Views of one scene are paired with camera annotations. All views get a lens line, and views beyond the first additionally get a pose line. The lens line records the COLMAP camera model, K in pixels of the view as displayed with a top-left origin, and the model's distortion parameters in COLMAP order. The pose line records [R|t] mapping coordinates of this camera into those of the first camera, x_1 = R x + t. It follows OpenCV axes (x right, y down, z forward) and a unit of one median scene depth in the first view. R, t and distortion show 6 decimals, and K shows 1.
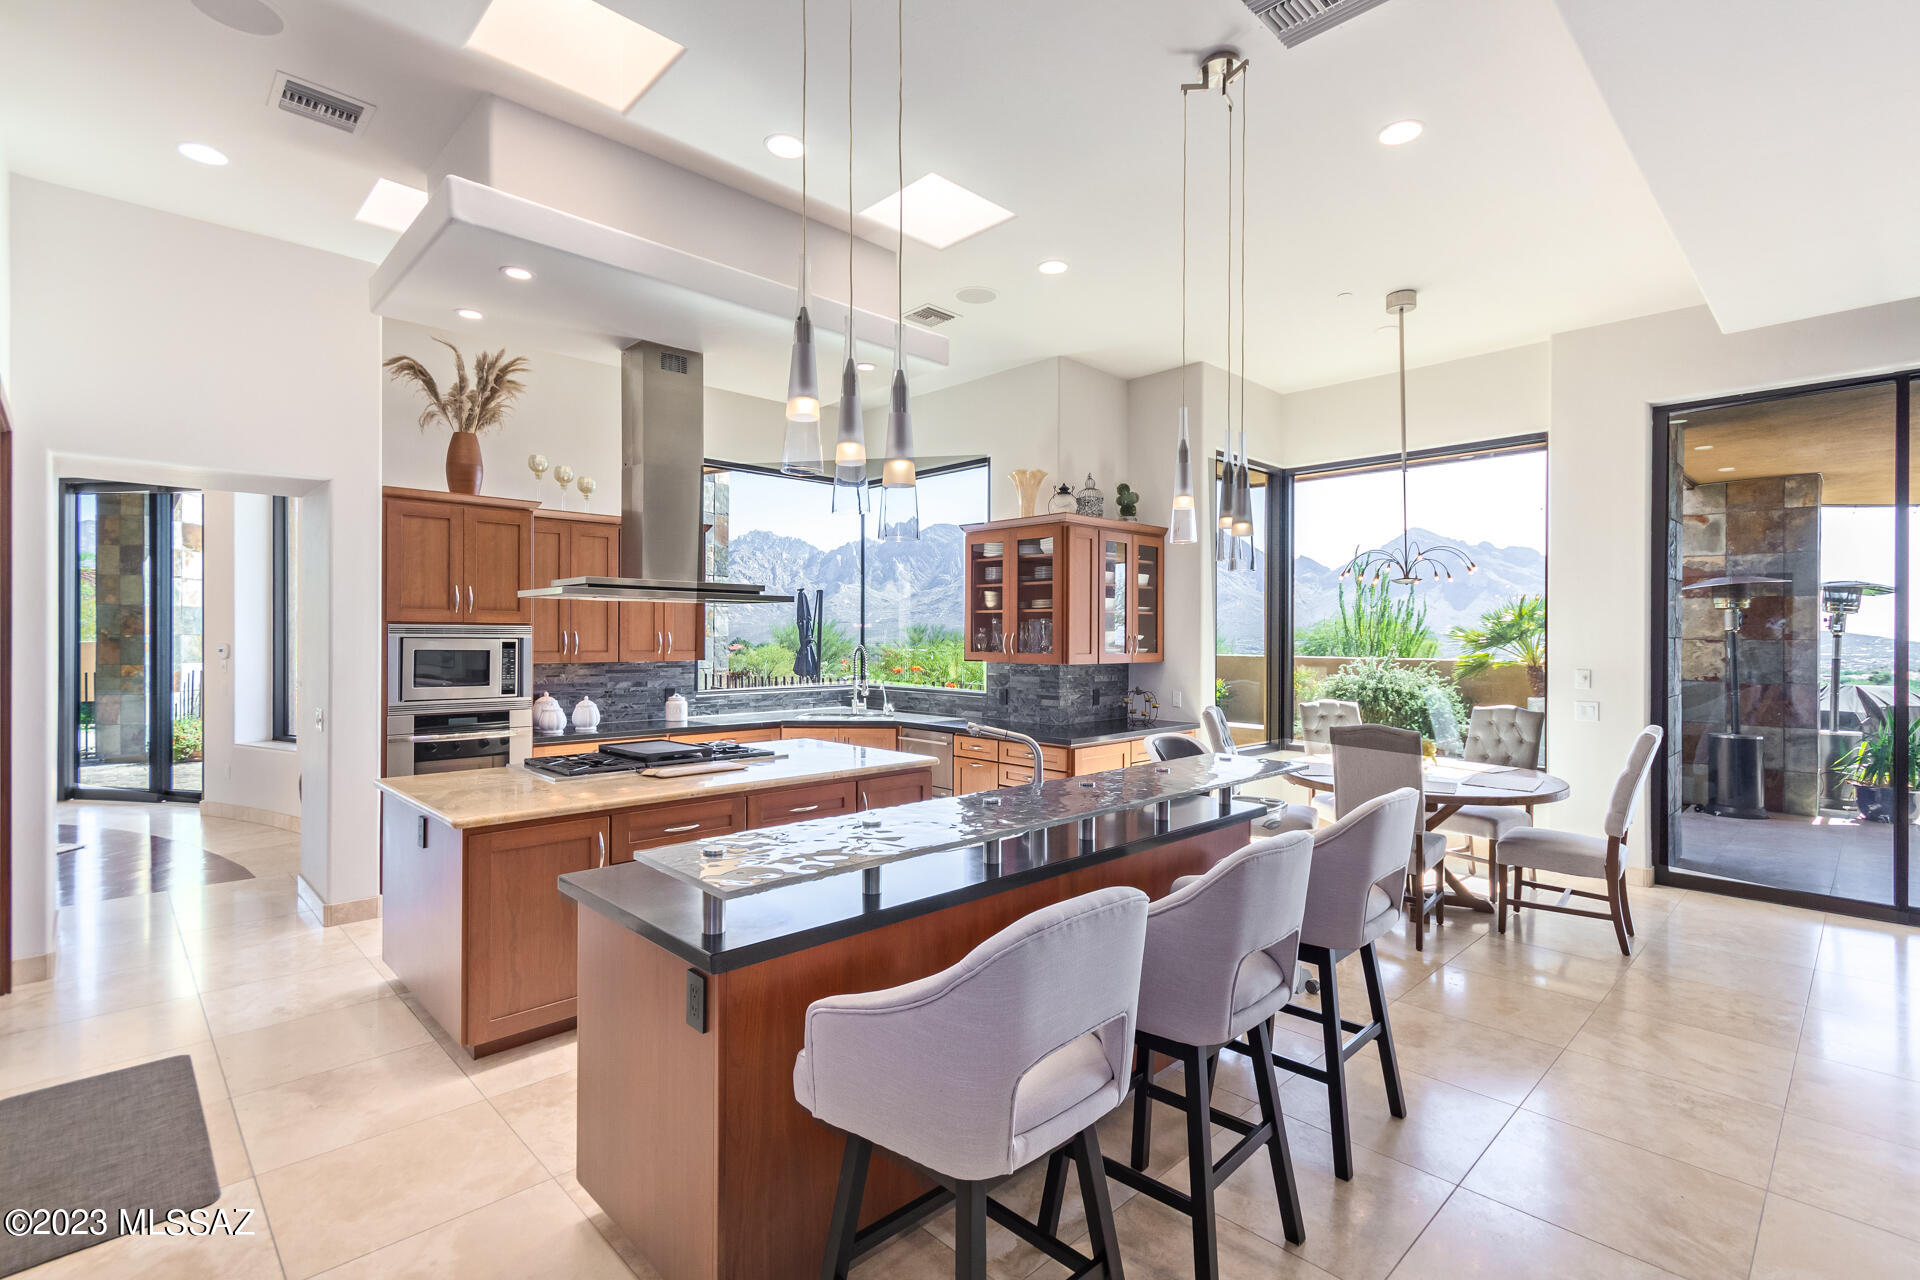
lens RADIAL K [[881.9, 0, 961.3], [0, 881.9, 631.6], [0, 0, 1]] dist [0.006647, -0.000744]
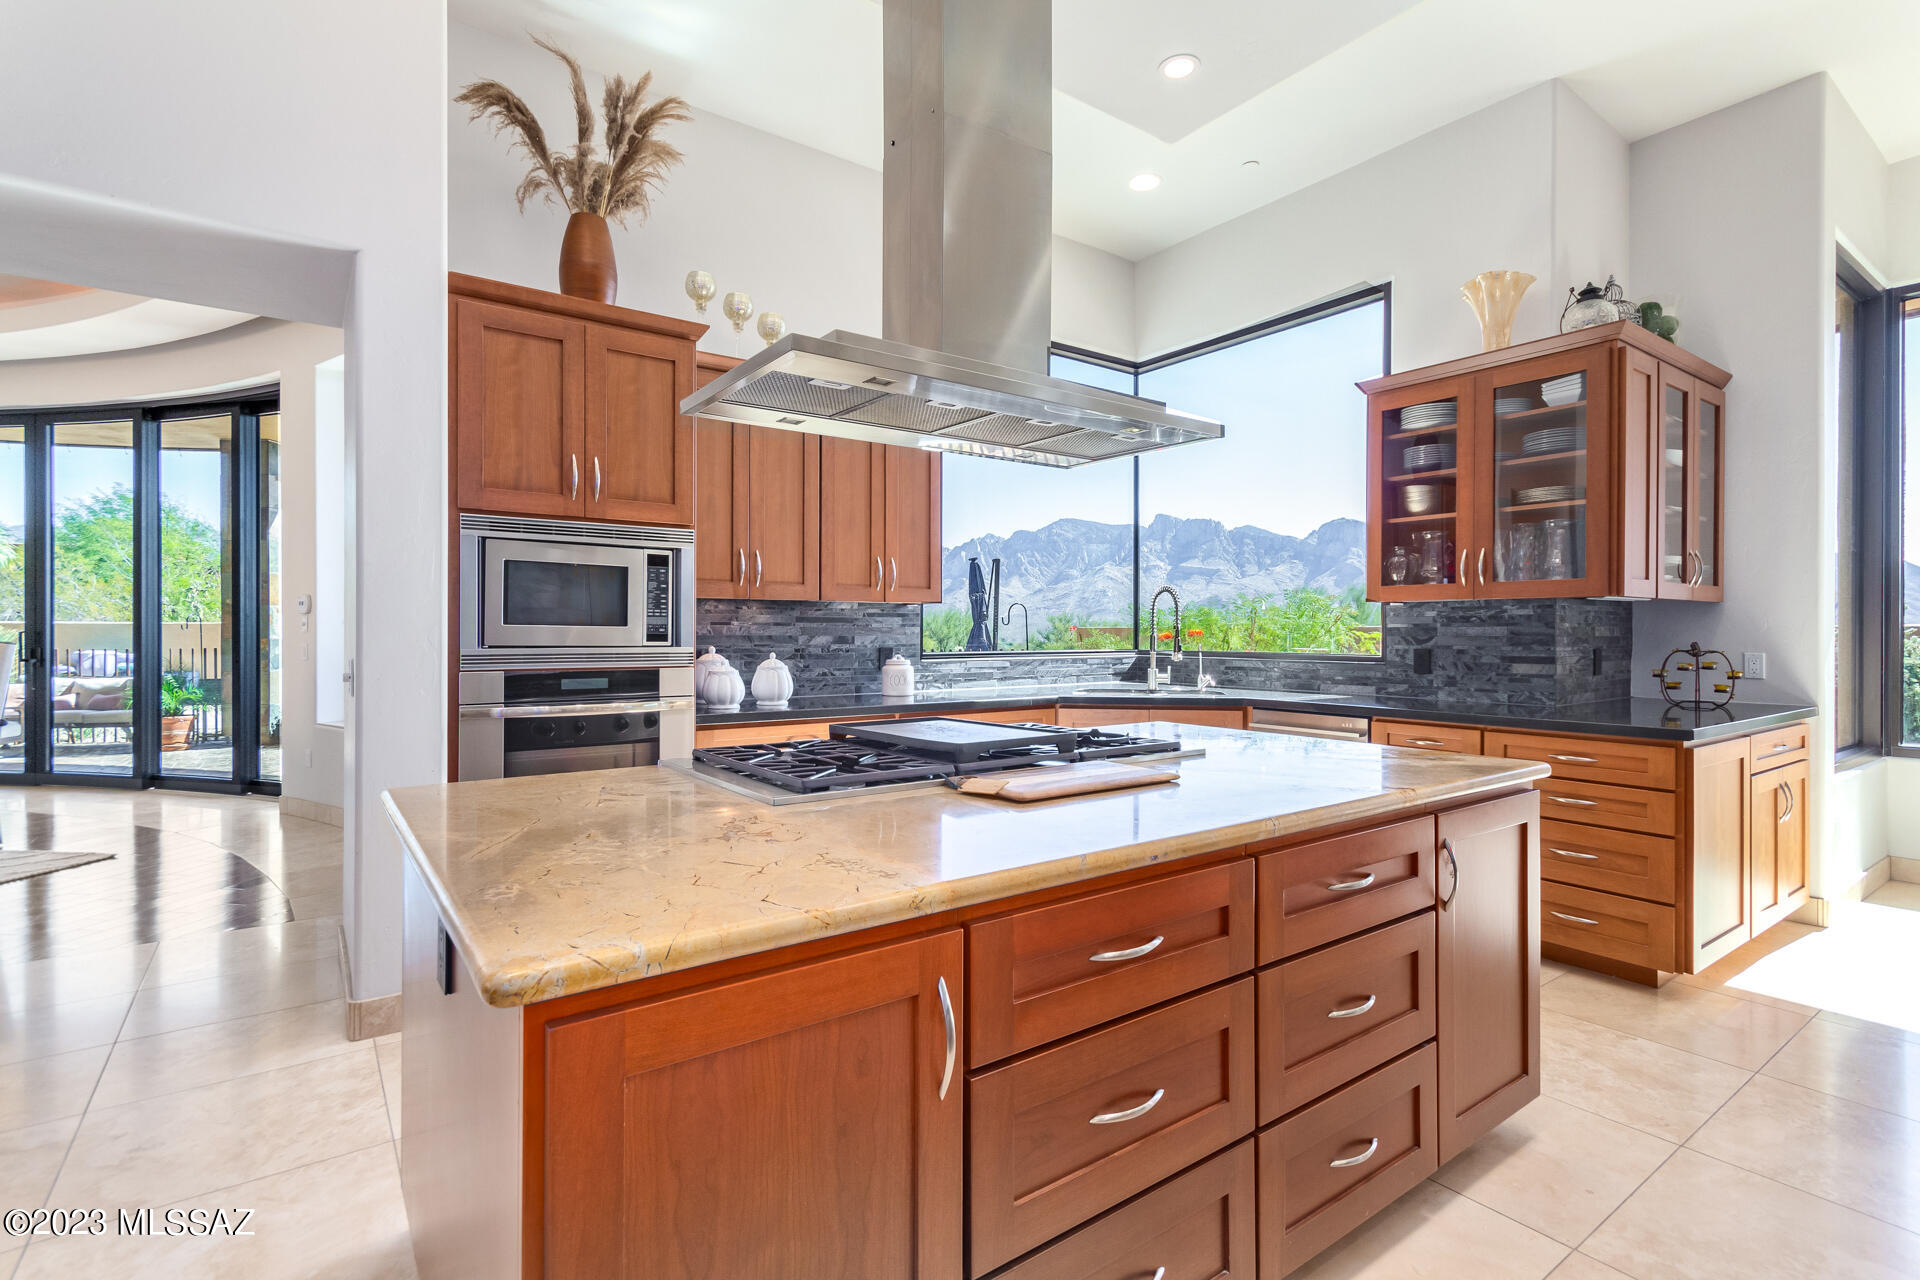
lens RADIAL K [[881.9, 0, 965.9], [0, 881.9, 635.0], [0, 0, 1]] dist [0.006647, -0.000744]
pose [[0.990714, 0.001116, -0.135957, -0.191101], [0.000095, 0.999960, 0.008901, 0.052207], [0.135962, -0.008831, 0.990675, 0.371515]]
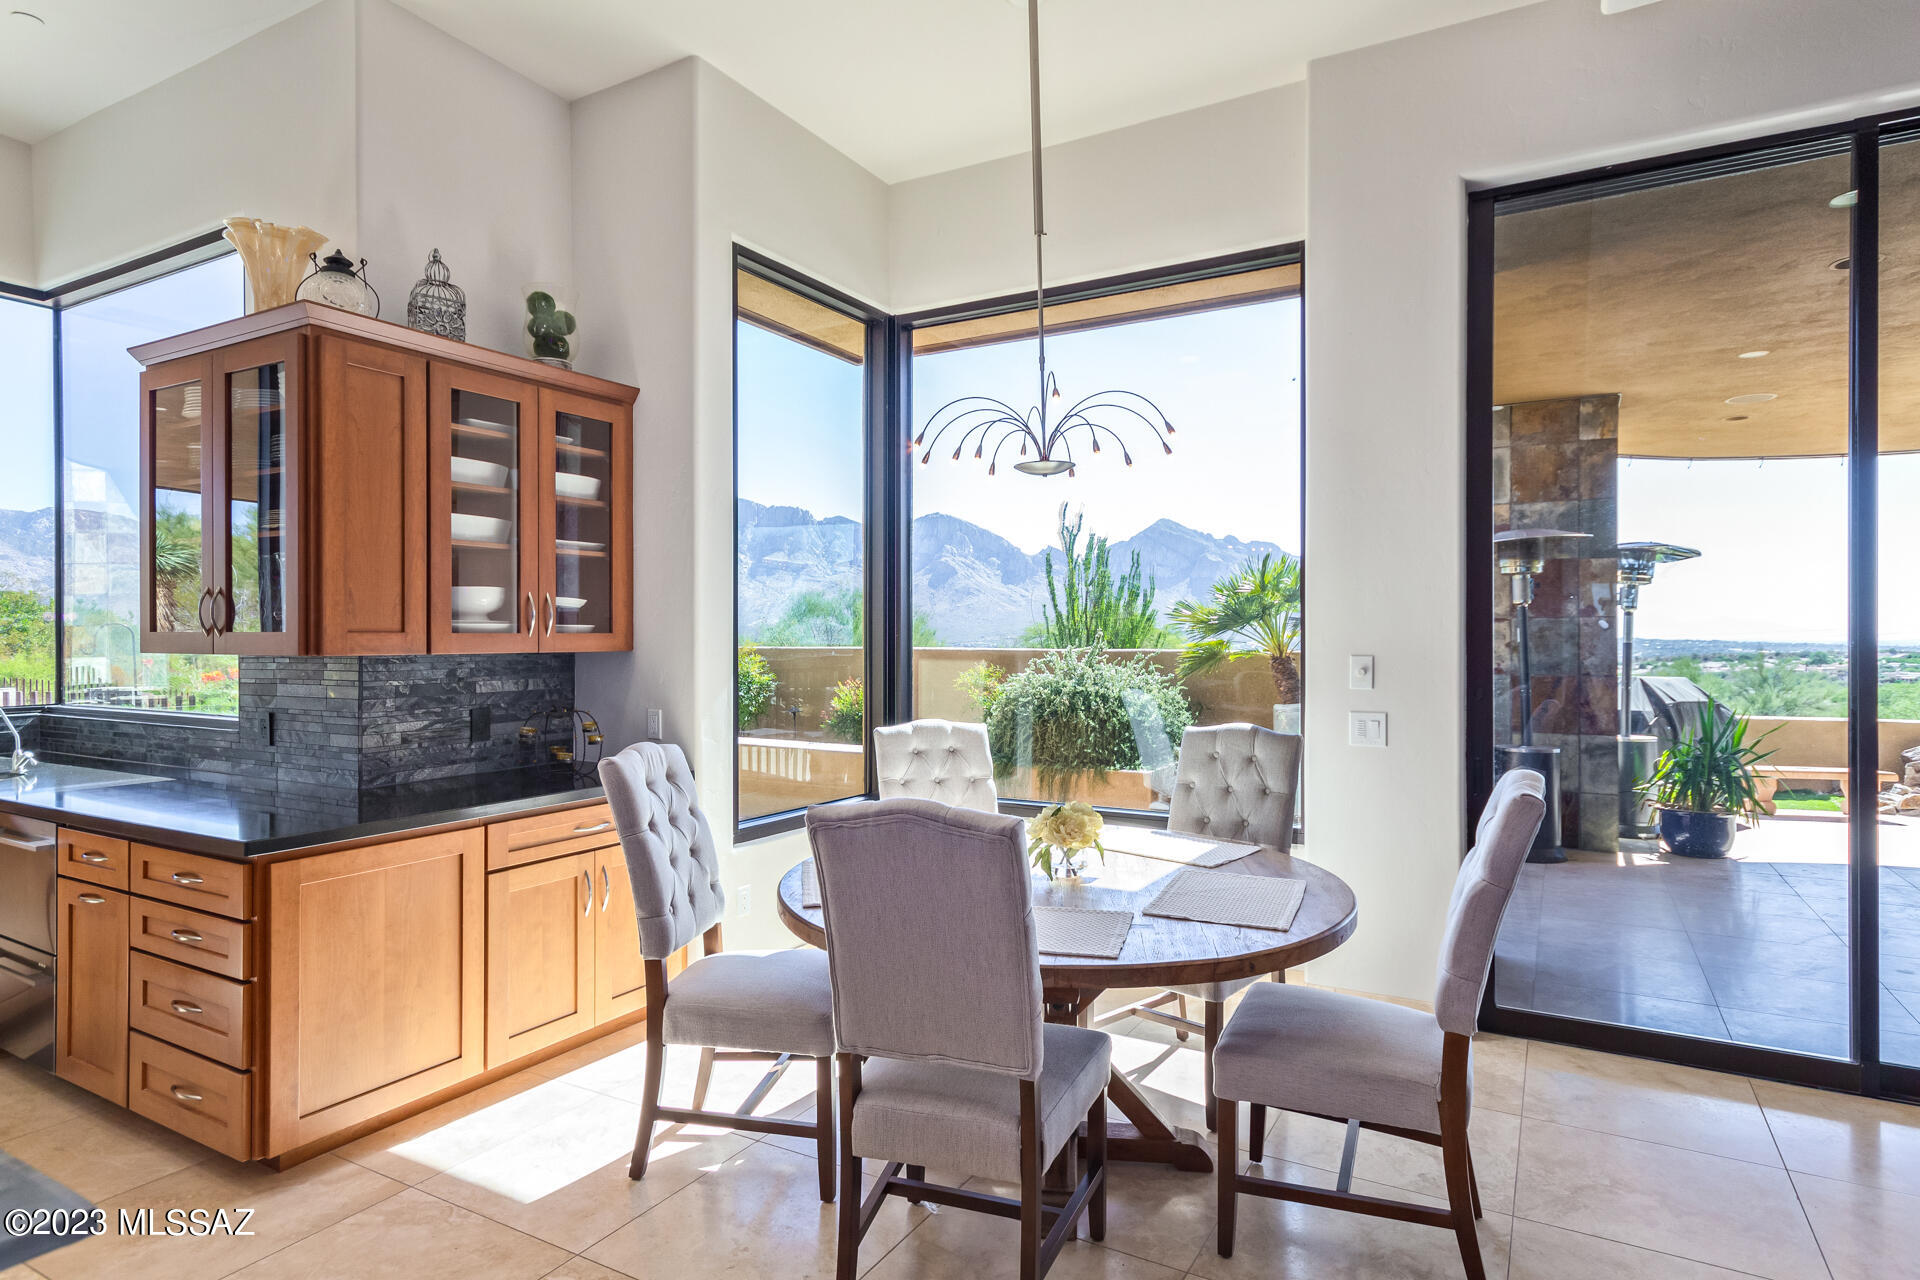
lens RADIAL K [[1045.9, 0, 955.6], [0, 1045.9, 638.0], [0, 0, 1]] dist [0.017925, -0.002987]
pose [[0.961500, -0.003205, 0.274786, 0.249083], [0.001336, 0.999975, 0.006986, 0.024705], [-0.274802, -0.006349, 0.961480, 0.393457]]
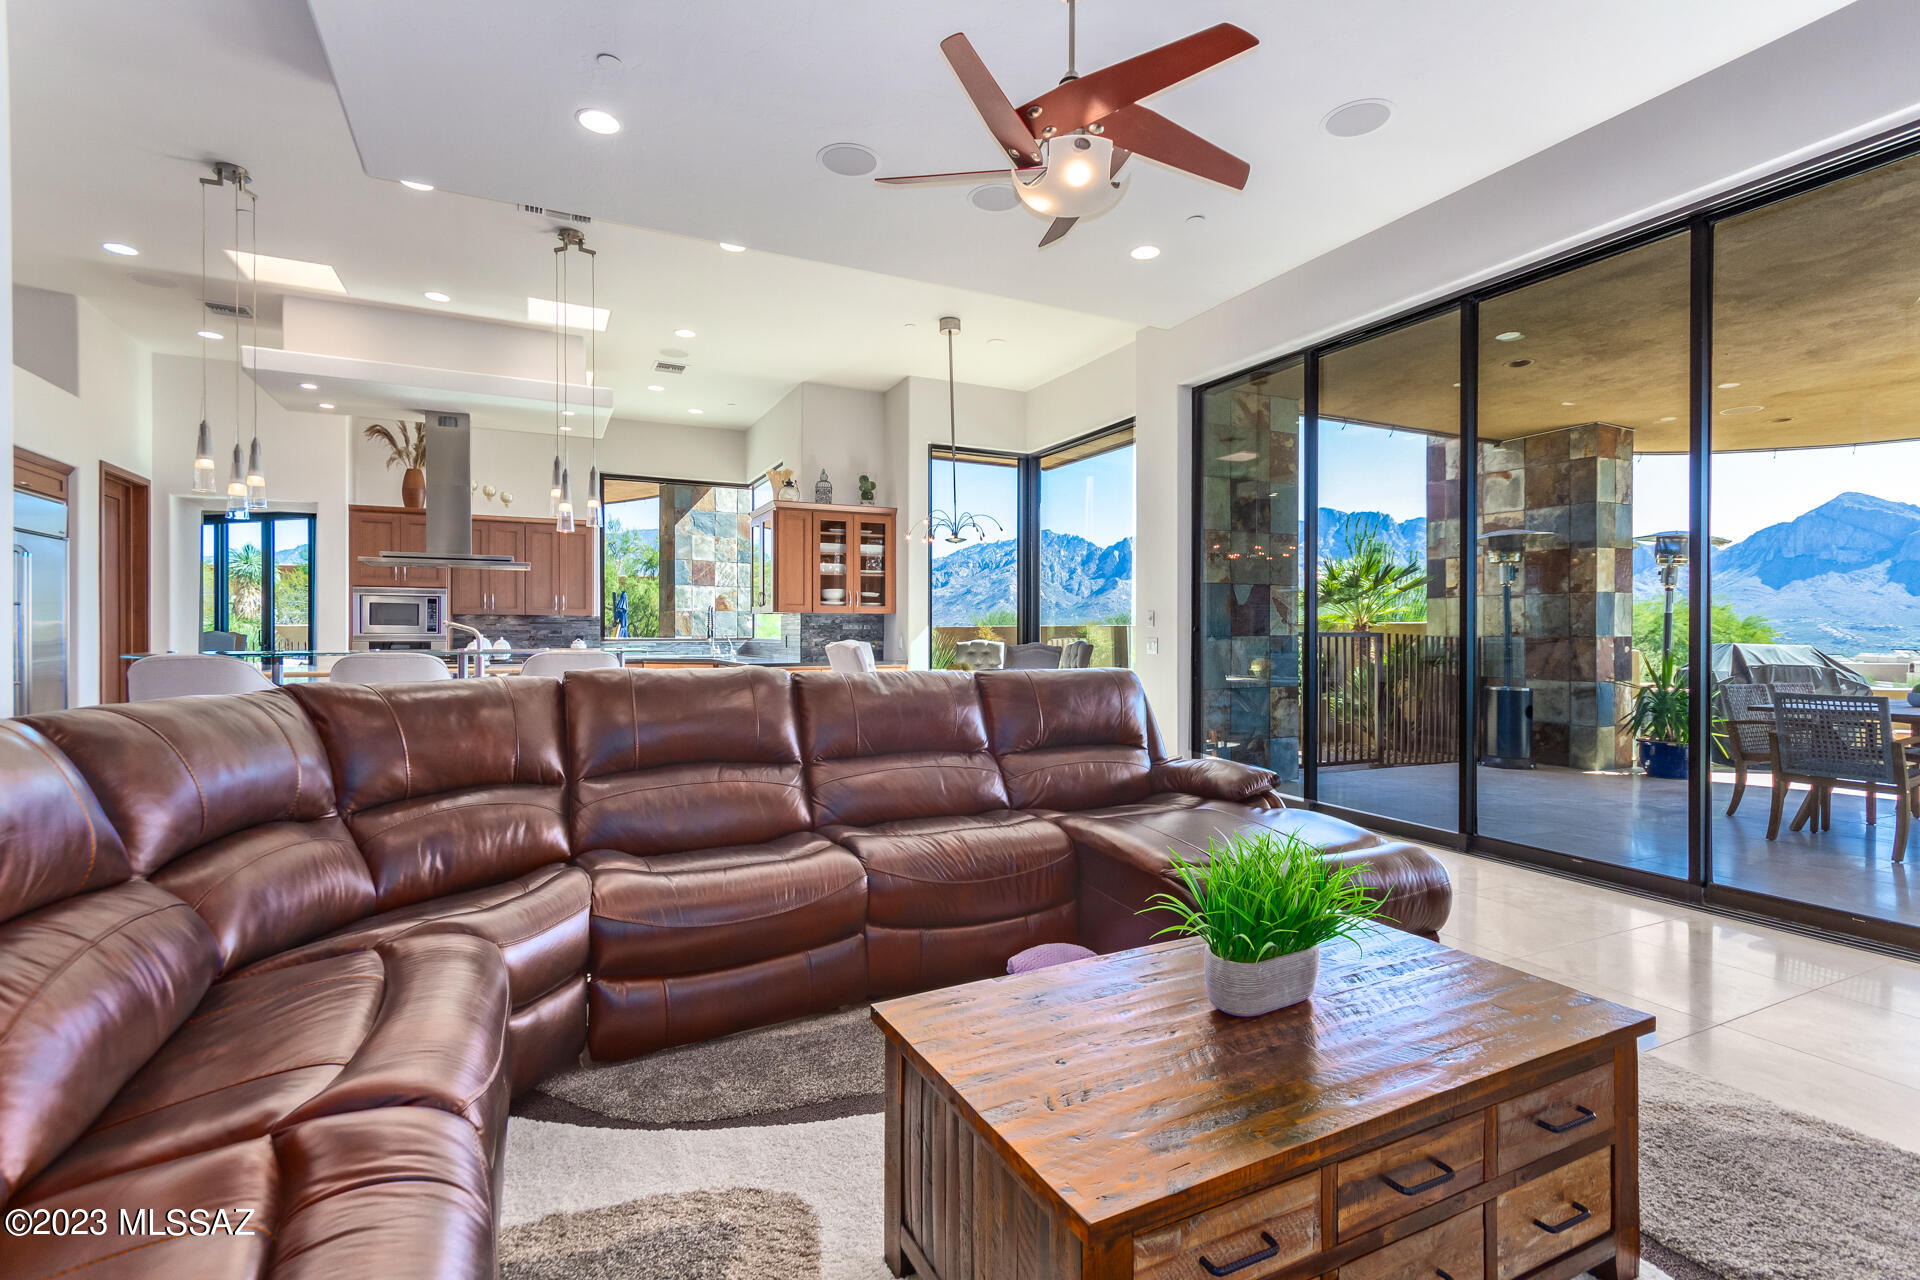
lens RADIAL K [[881.9, 0, 965.2], [0, 881.9, 631.9], [0, 0, 1]] dist [0.006647, -0.000744]
pose [[0.952649, -0.003461, -0.304051, 0.760973], [0.004924, 0.999980, 0.004043, 0.059569], [0.304031, -0.005348, 0.952647, -0.193122]]
